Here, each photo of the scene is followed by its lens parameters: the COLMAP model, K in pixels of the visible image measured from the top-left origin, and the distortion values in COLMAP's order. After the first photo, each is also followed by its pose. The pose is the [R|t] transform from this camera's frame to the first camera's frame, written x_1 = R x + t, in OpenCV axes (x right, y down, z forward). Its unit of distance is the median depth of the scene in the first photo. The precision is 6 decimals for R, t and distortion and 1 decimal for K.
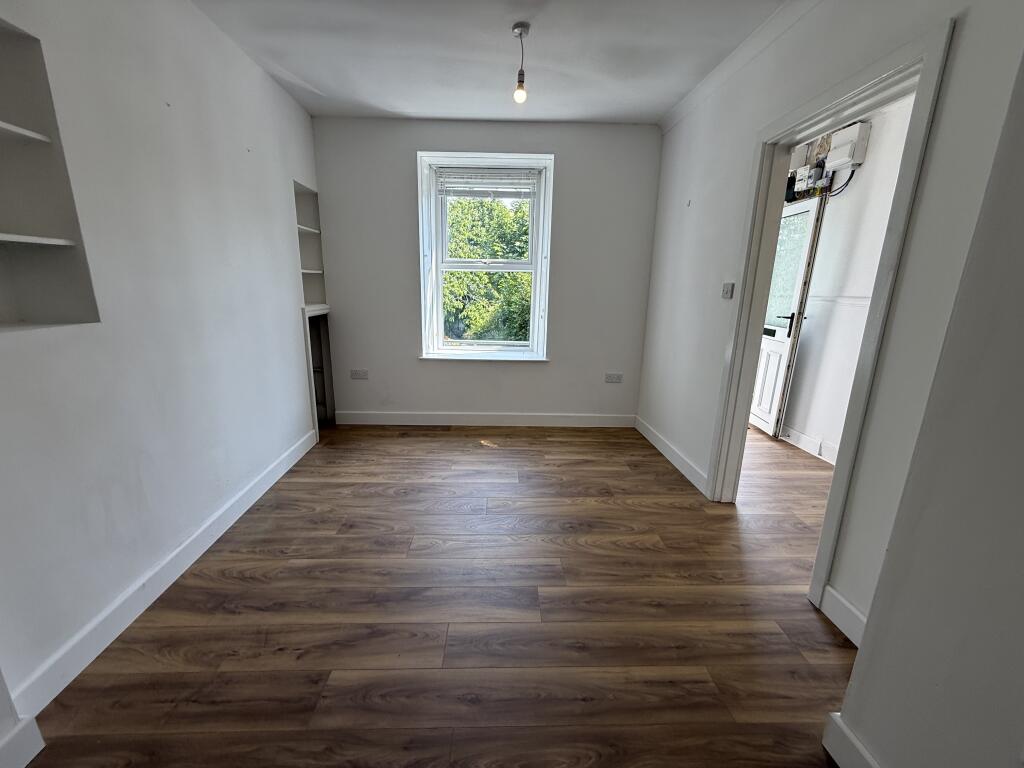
lens RADIAL K [[408.8, 0, 512.0], [0, 408.8, 384.0], [0, 0, 1]] dist [0.001763, 0.000347]
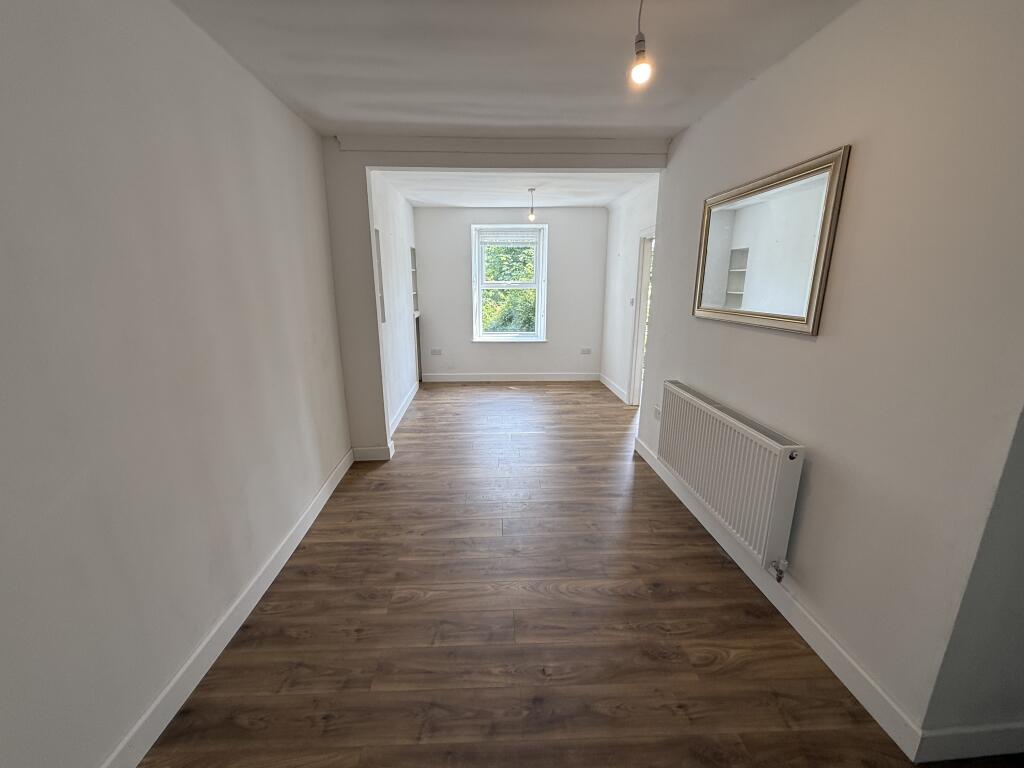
lens RADIAL K [[408.8, 0, 512.0], [0, 408.8, 384.0], [0, 0, 1]] dist [0.001763, 0.000347]
pose [[0.999771, -0.021380, -0.001245, -0.063011], [0.021387, 0.999752, 0.006235, 0.113591], [0.001111, -0.006260, 0.999980, -0.752248]]
